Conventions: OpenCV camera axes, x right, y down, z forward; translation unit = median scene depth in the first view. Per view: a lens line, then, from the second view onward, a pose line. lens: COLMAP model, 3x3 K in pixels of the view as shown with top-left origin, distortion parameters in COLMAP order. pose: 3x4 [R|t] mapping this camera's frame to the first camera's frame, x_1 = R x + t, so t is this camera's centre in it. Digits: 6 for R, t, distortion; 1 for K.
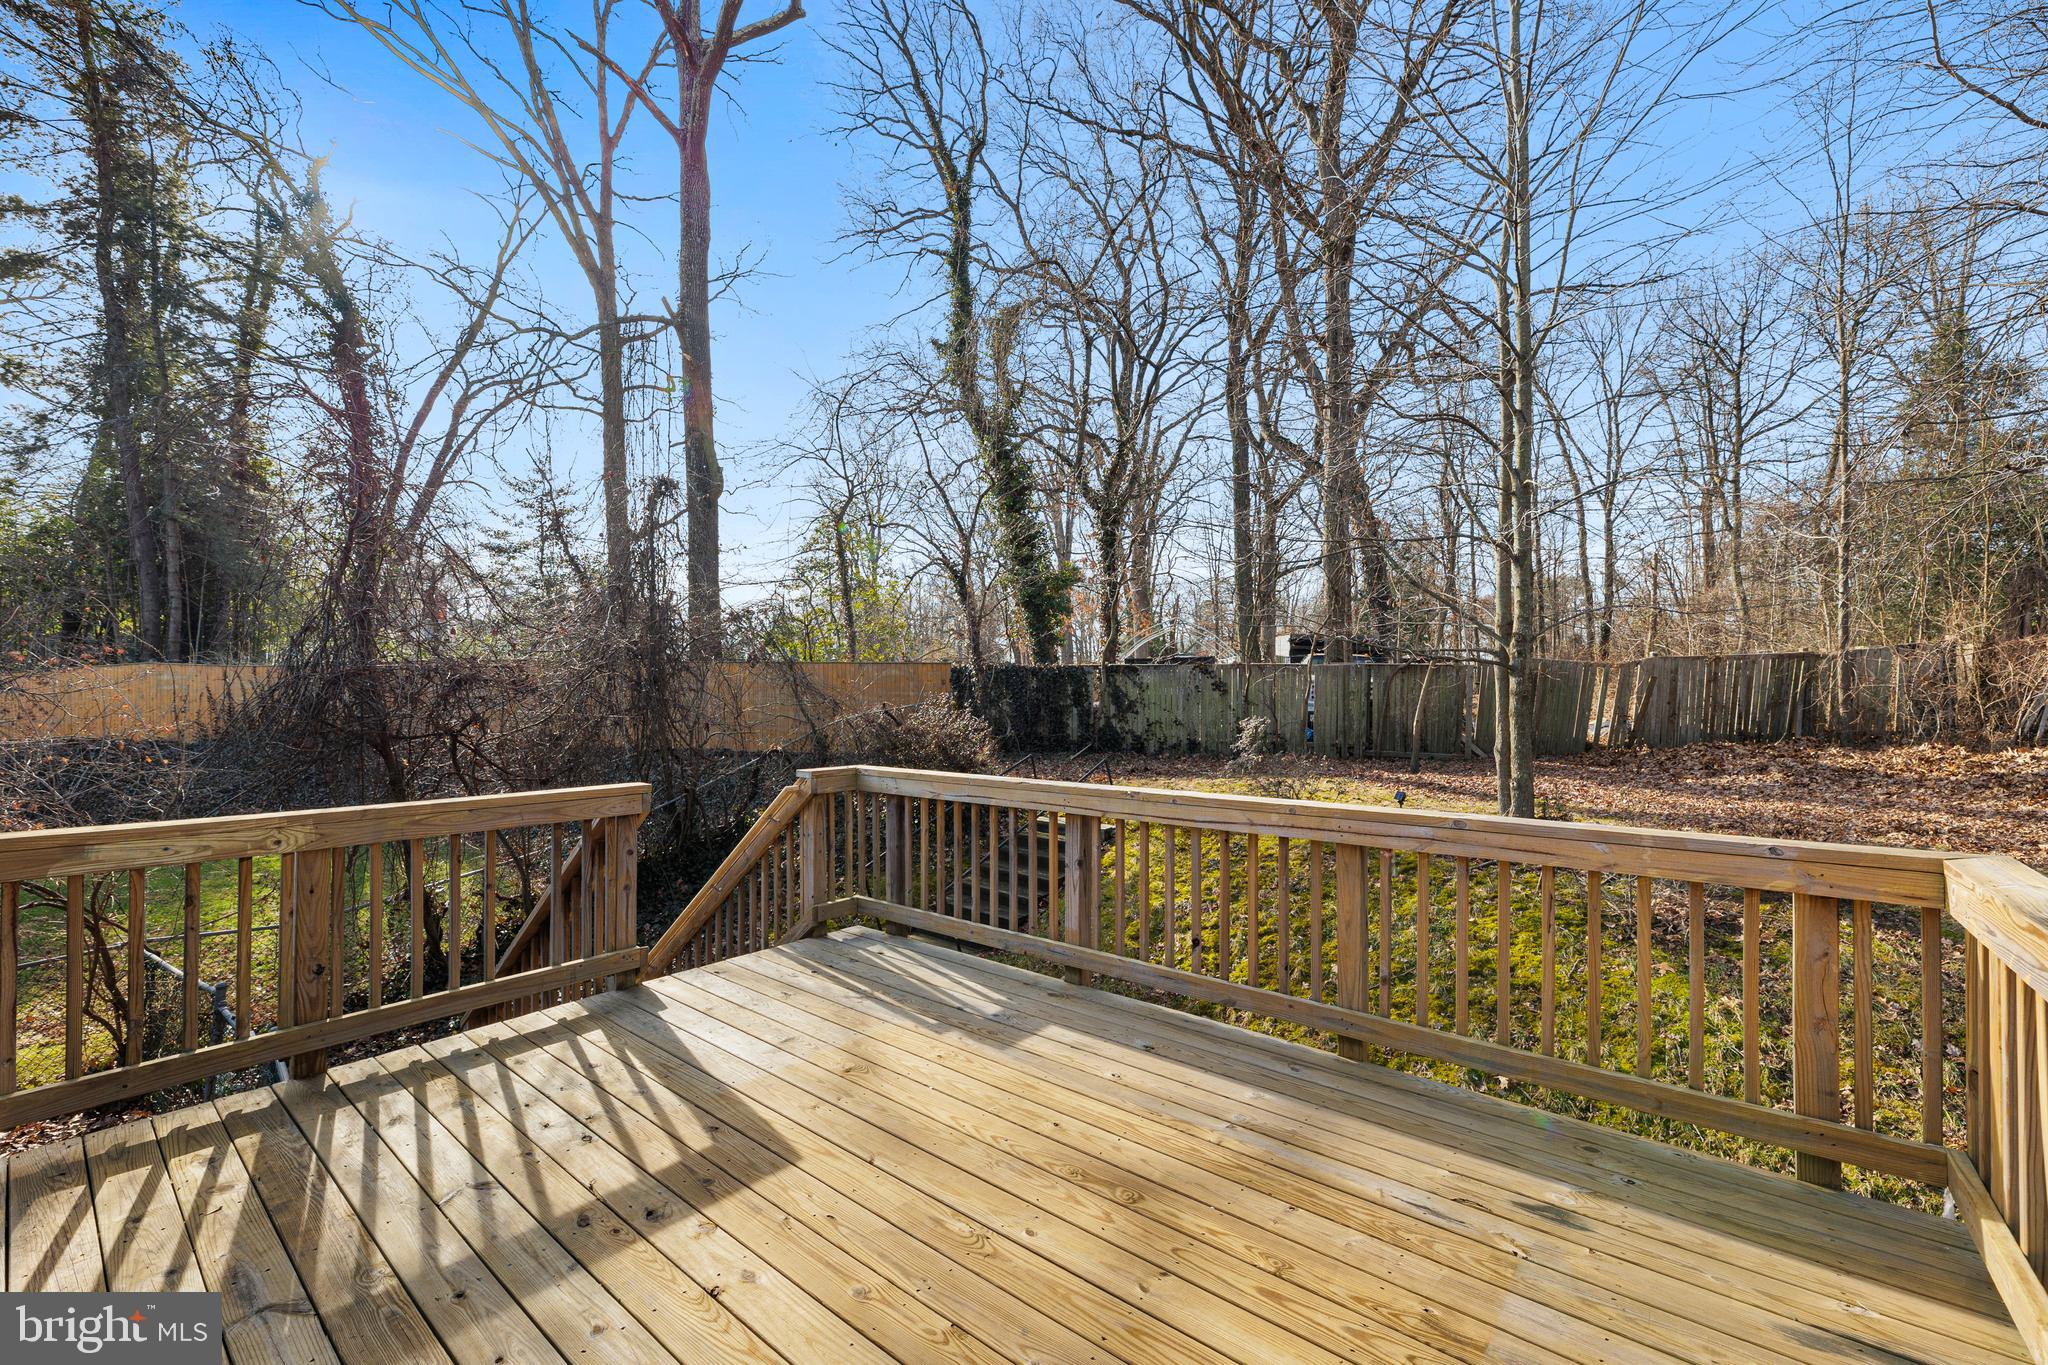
lens RADIAL K [[833.8, 0, 1025.1], [0, 833.8, 682.3], [0, 0, 1]] dist [-0.001134, -0.000112]
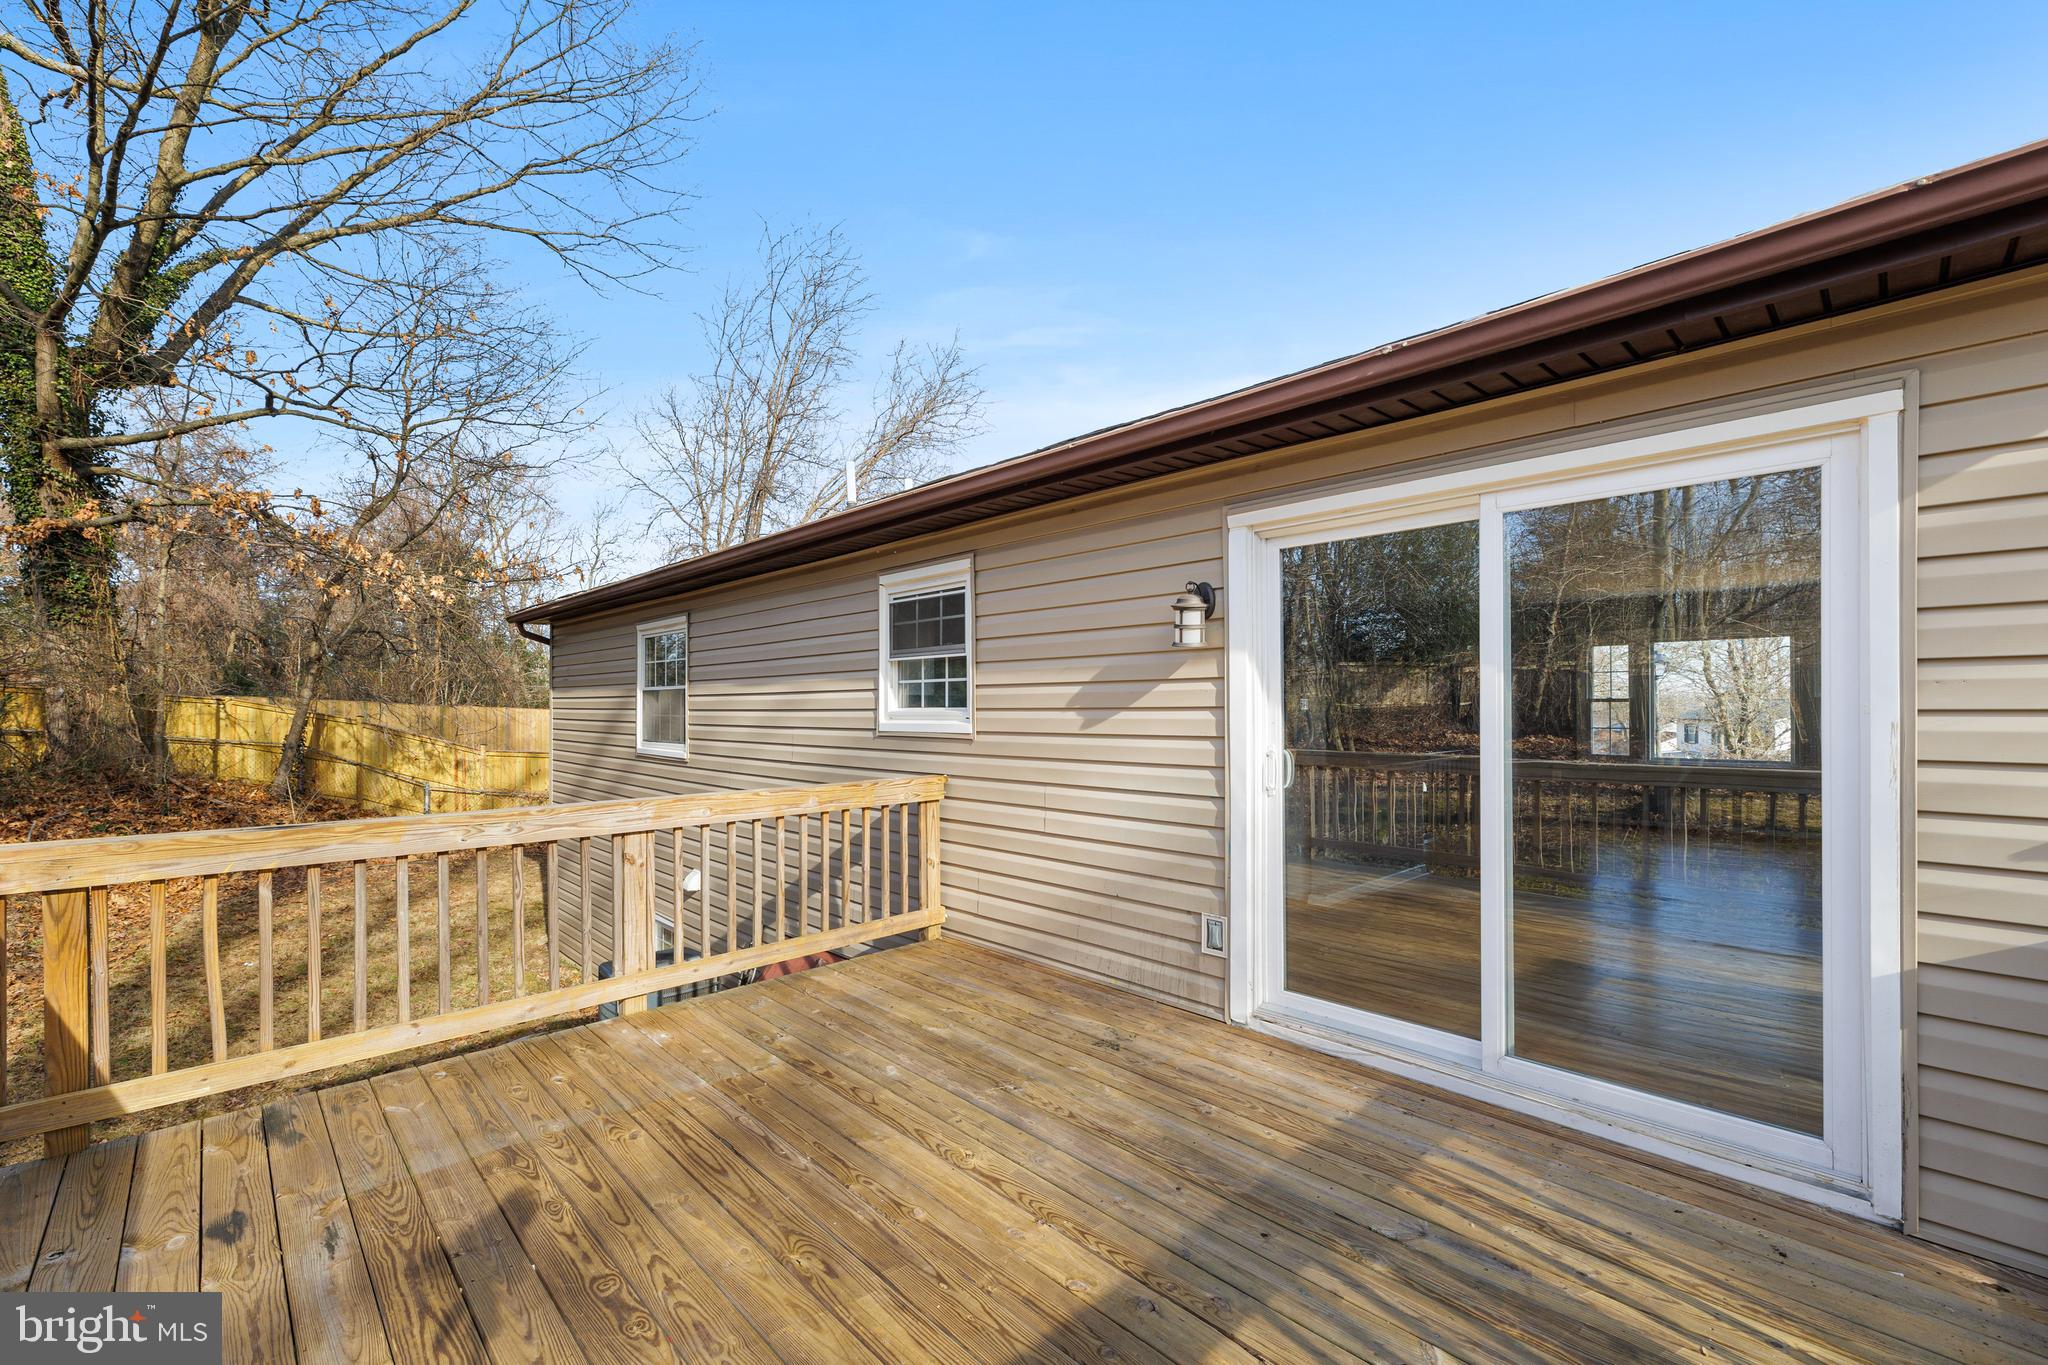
lens RADIAL K [[833.8, 0, 1034.0], [0, 833.8, 710.4], [0, 0, 1]] dist [-0.001134, -0.000112]
pose [[-0.993463, -0.000422, 0.114151, -0.272824], [-0.000456, 1.000000, -0.000276, 0.021777], [-0.114150, -0.000326, -0.993463, 1.221985]]
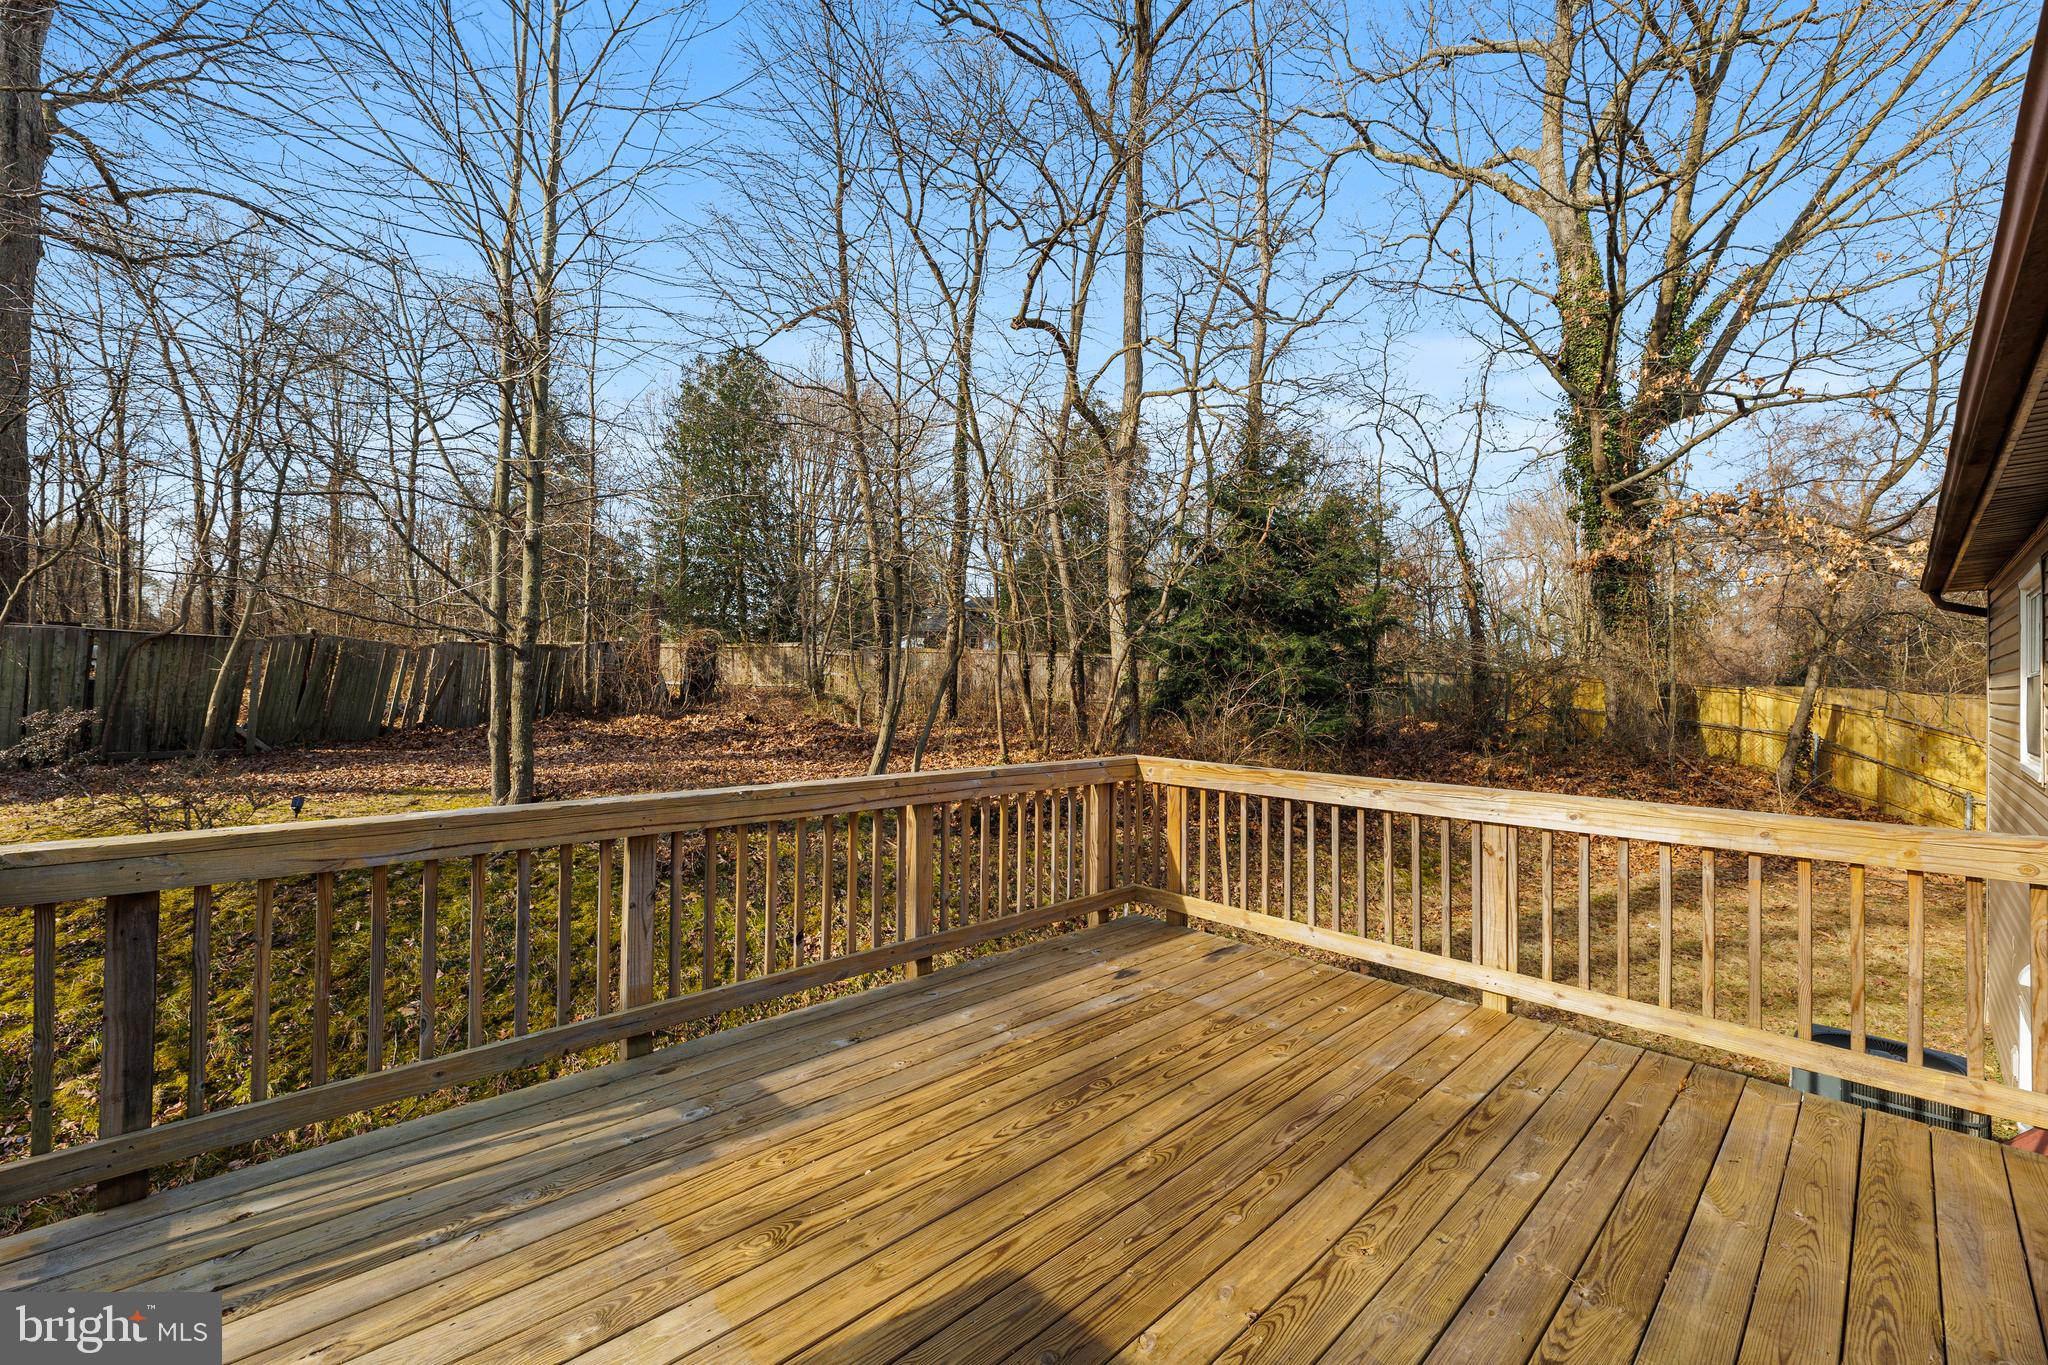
lens RADIAL K [[833.8, 0, 1025.0], [0, 833.8, 675.3], [0, 0, 1]] dist [-0.001134, -0.000112]
pose [[0.128366, 0.011389, 0.991661, -0.767768], [-0.022435, 0.999712, -0.008577, 0.014247], [-0.991473, -0.021147, 0.128584, 0.656227]]
